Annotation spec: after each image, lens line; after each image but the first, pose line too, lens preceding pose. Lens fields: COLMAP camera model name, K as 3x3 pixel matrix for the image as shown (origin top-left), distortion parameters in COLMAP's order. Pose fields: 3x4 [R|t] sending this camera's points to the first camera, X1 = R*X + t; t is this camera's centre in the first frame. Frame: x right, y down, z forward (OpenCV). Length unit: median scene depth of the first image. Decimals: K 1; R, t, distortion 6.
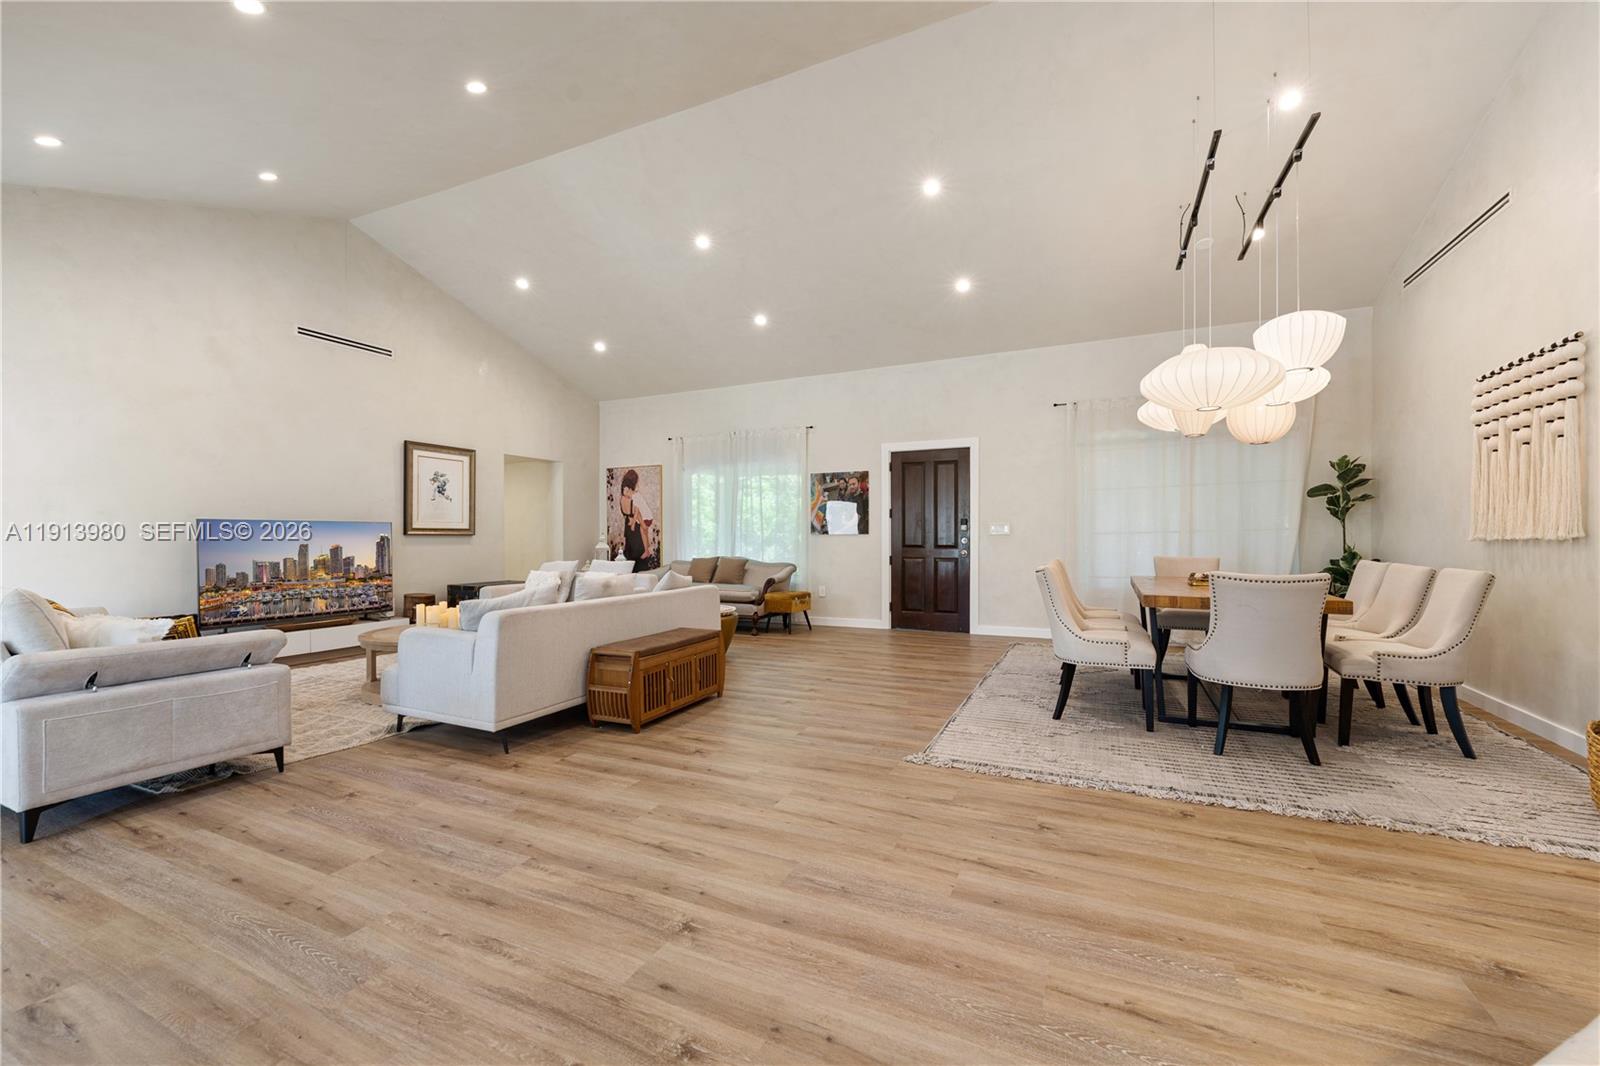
lens RADIAL K [[647.5, 0, 795.7], [0, 647.5, 541.5], [0, 0, 1]] dist [-0.000315, -0.000305]
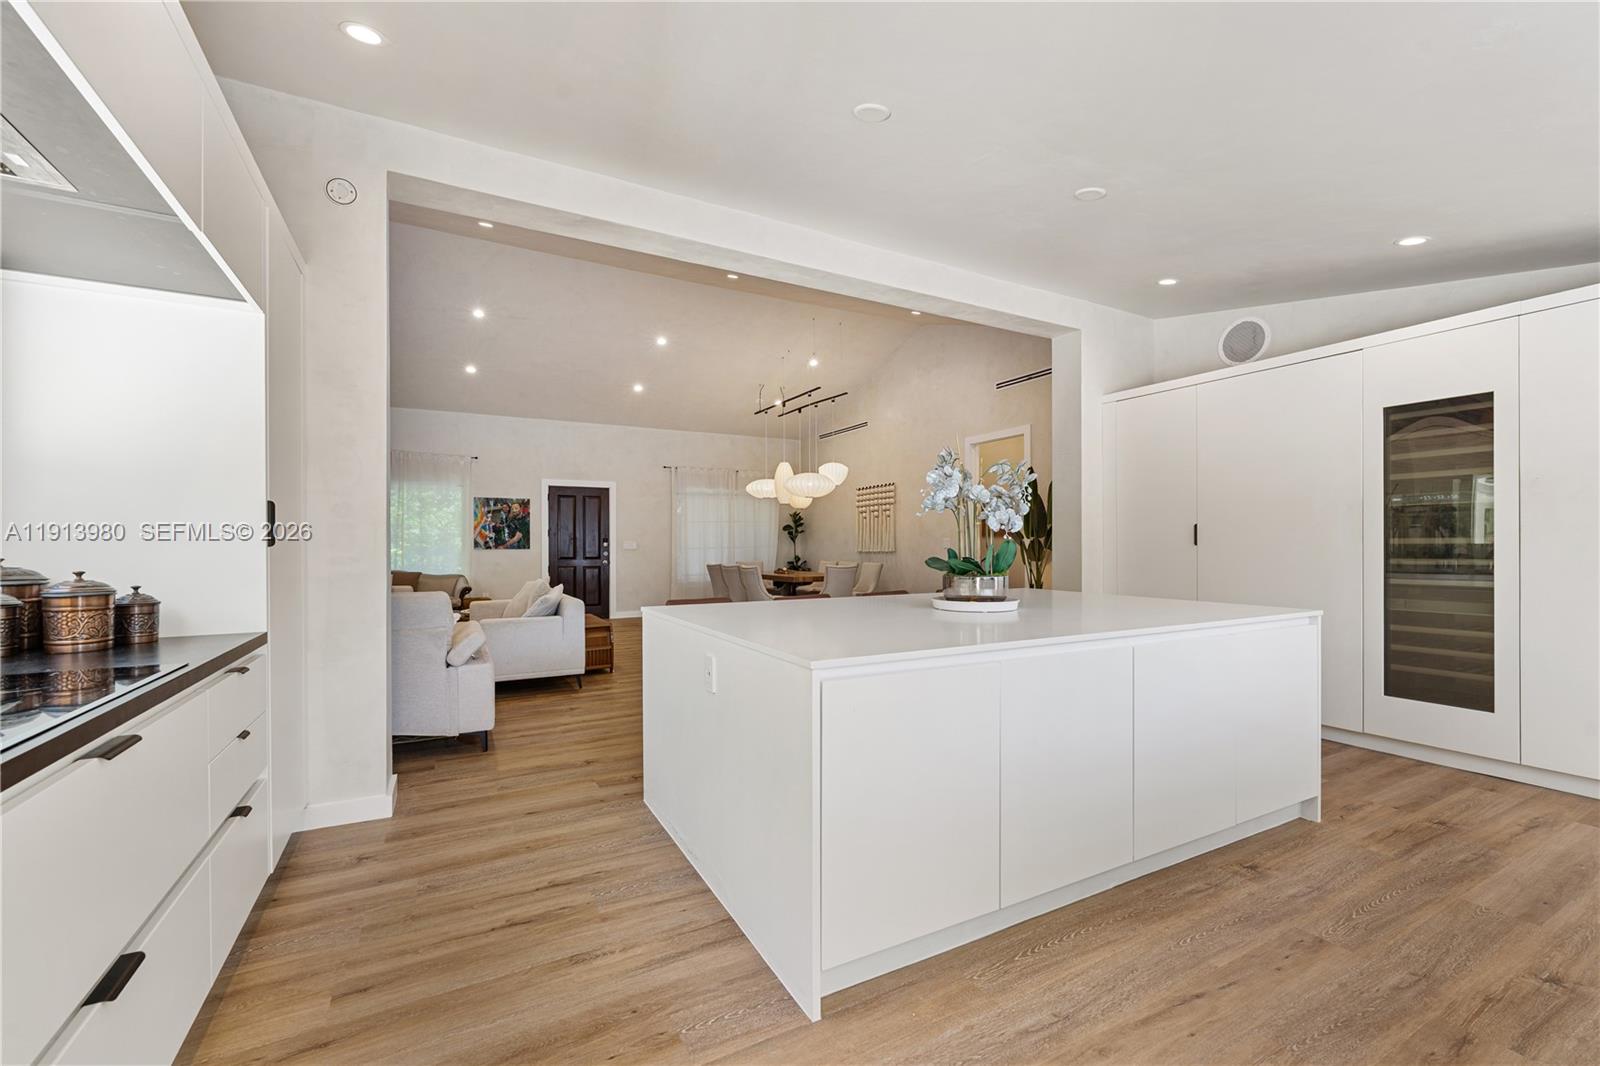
lens RADIAL K [[654.8, 0, 794.4], [0, 654.8, 545.2], [0, 0, 1]] dist [-0.001317, 0.000009]
pose [[0.586837, 0.002124, 0.809703, -0.658011], [0.007029, 0.999946, -0.007718, -0.005611], [-0.809675, 0.010220, 0.586790, -0.176492]]
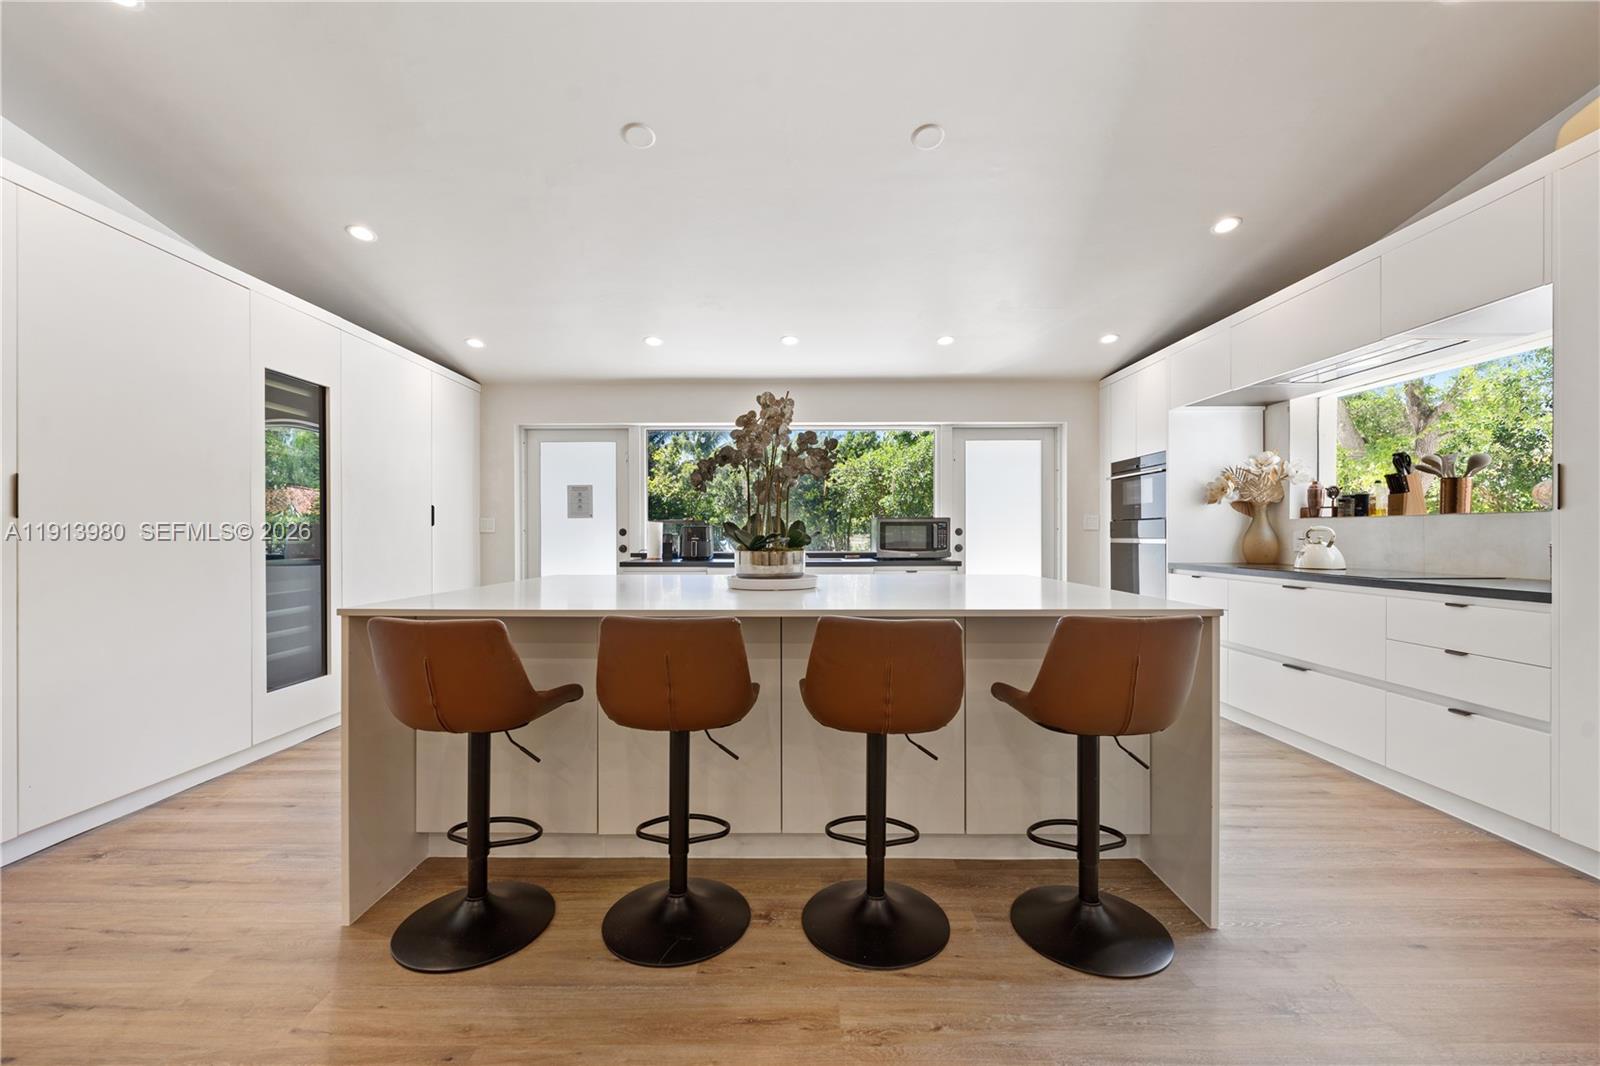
lens RADIAL K [[647.3, 0, 797.0], [0, 647.3, 538.9], [0, 0, 1]] dist [-0.000658, -0.000394]
pose [[-0.901999, 0.009636, -0.431632, -0.130646], [0.003241, 0.999874, 0.015549, -0.001461], [0.431727, 0.012626, -0.901916, 0.294266]]
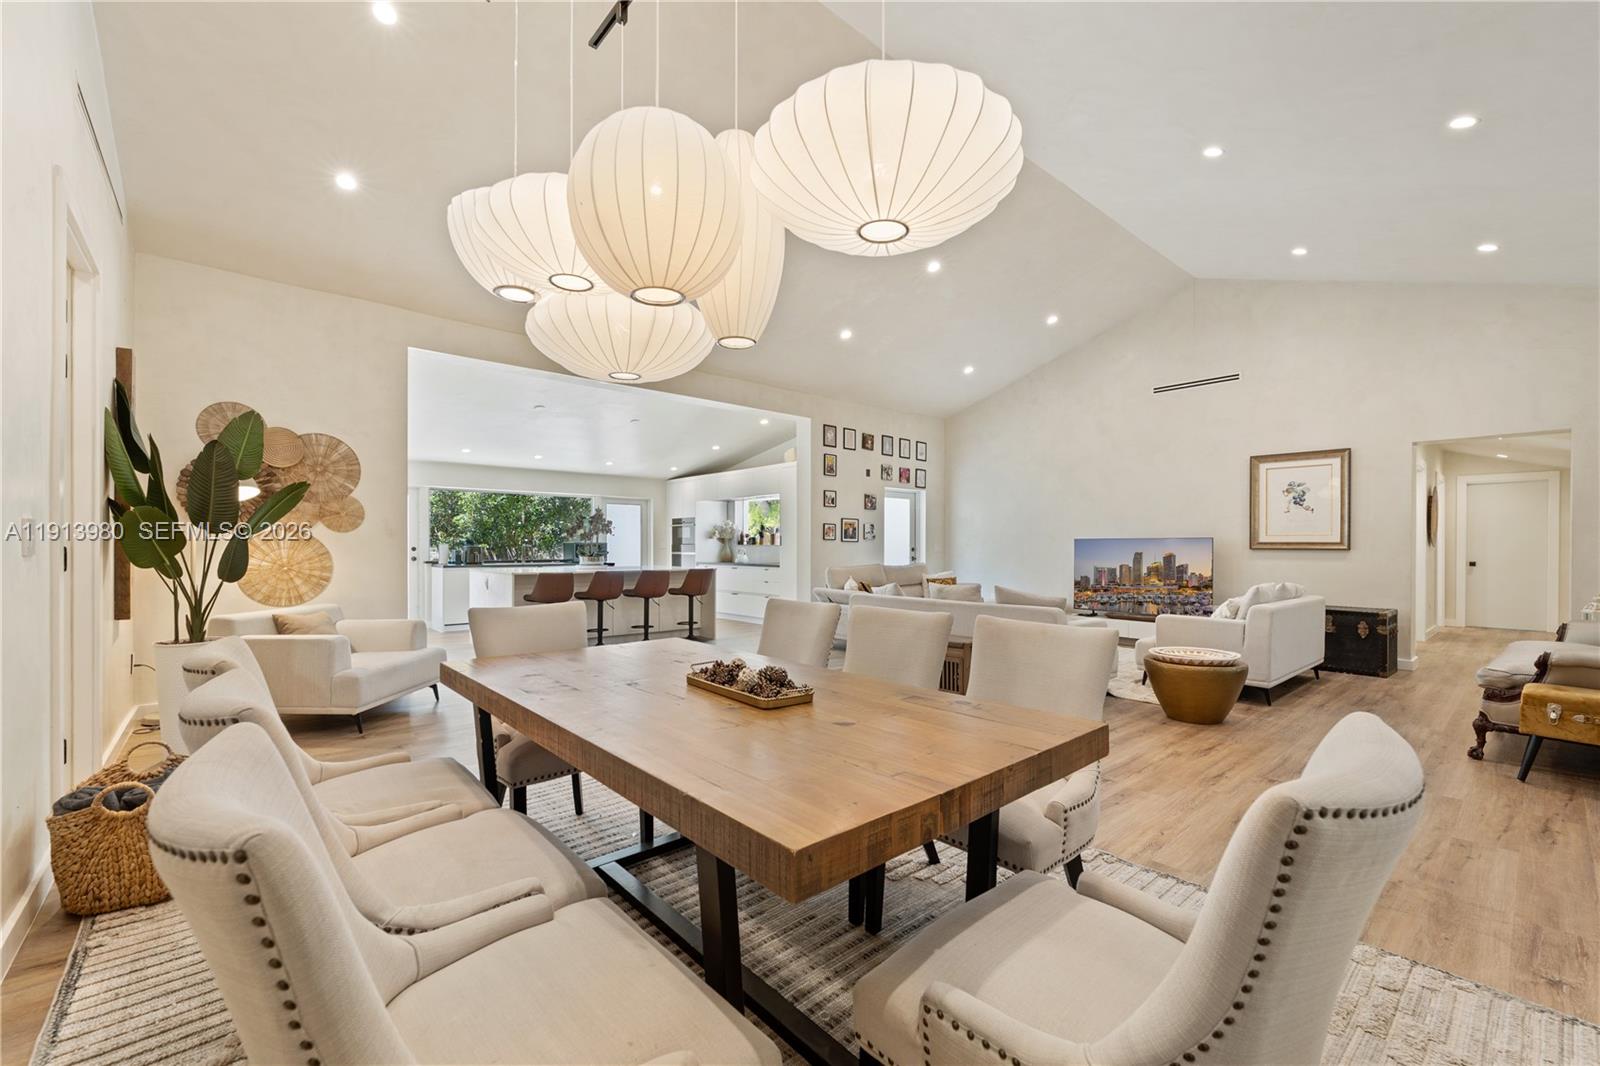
lens RADIAL K [[649.9, 0, 795.2], [0, 649.9, 551.2], [0, 0, 1]] dist [0.001562, 0.000132]
pose [[-0.397216, 0.010299, -0.917667, 0.589609], [-0.006252, 0.999883, 0.013928, -0.016040], [0.917704, 0.011270, -0.397105, 0.710401]]
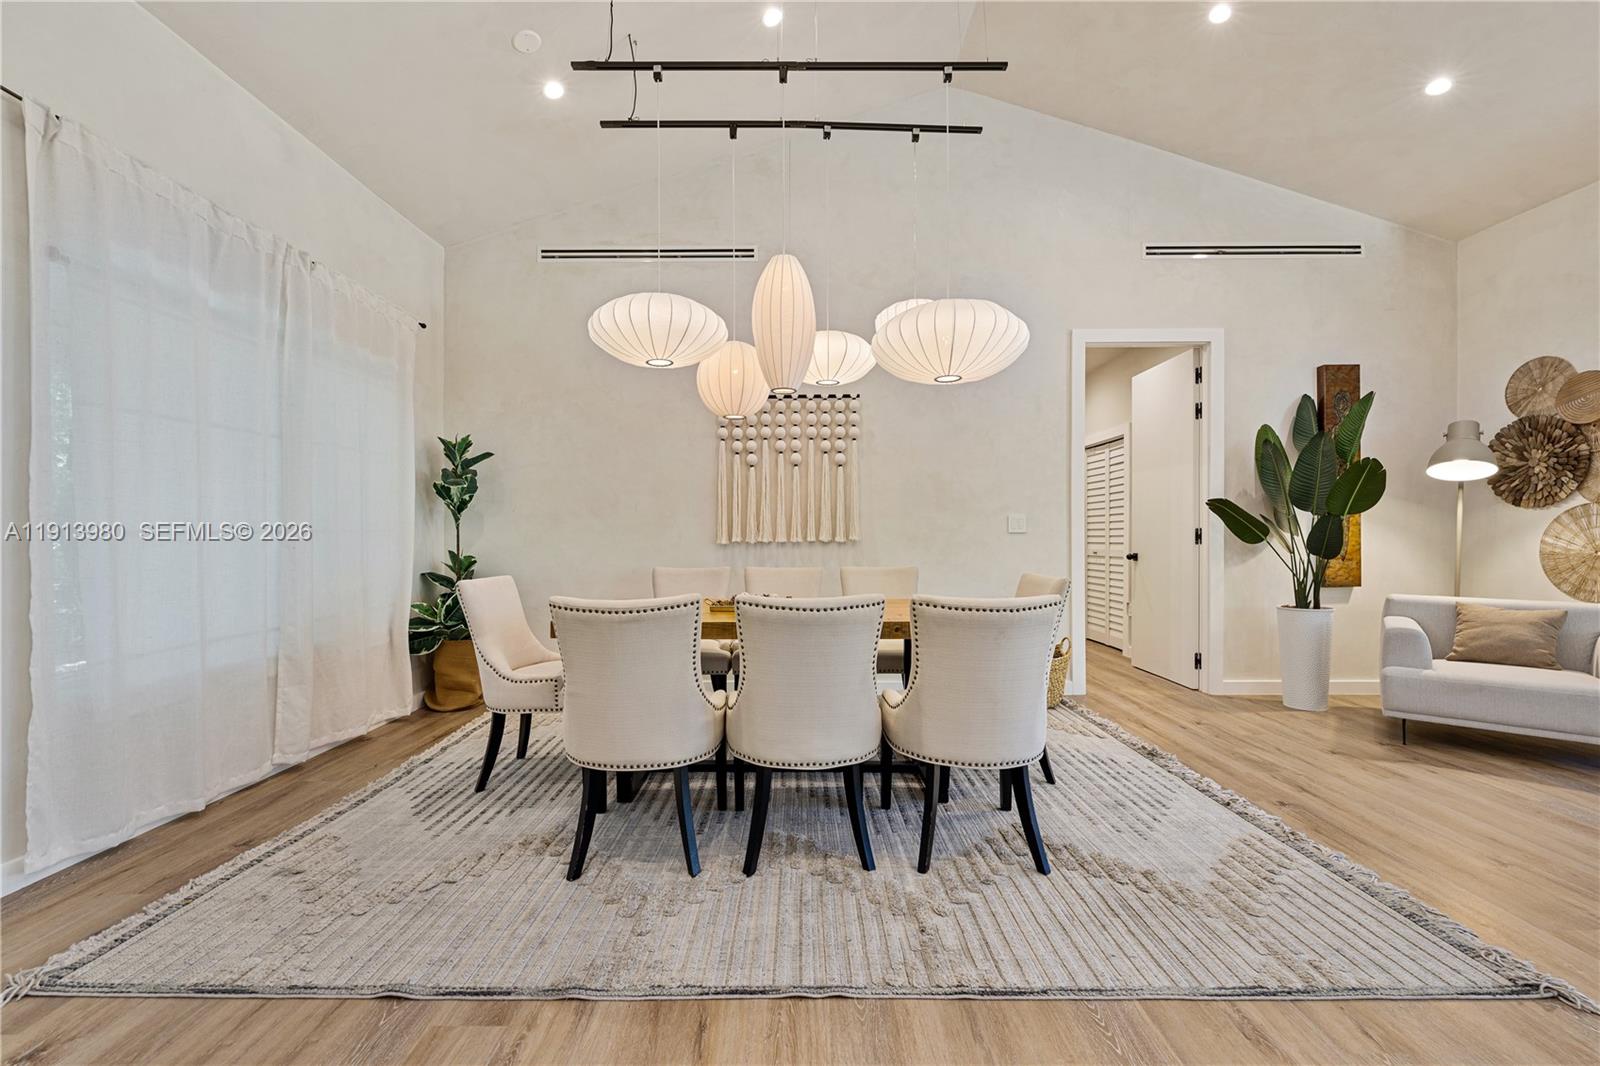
lens RADIAL K [[651.6, 0, 796.2], [0, 651.6, 538.9], [0, 0, 1]] dist [-0.000031, 0.000076]
pose [[-0.428594, 0.002901, 0.903492, -0.003805], [0.011244, 0.999935, 0.002124, -0.005514], [-0.903427, 0.011069, -0.428599, 0.750924]]
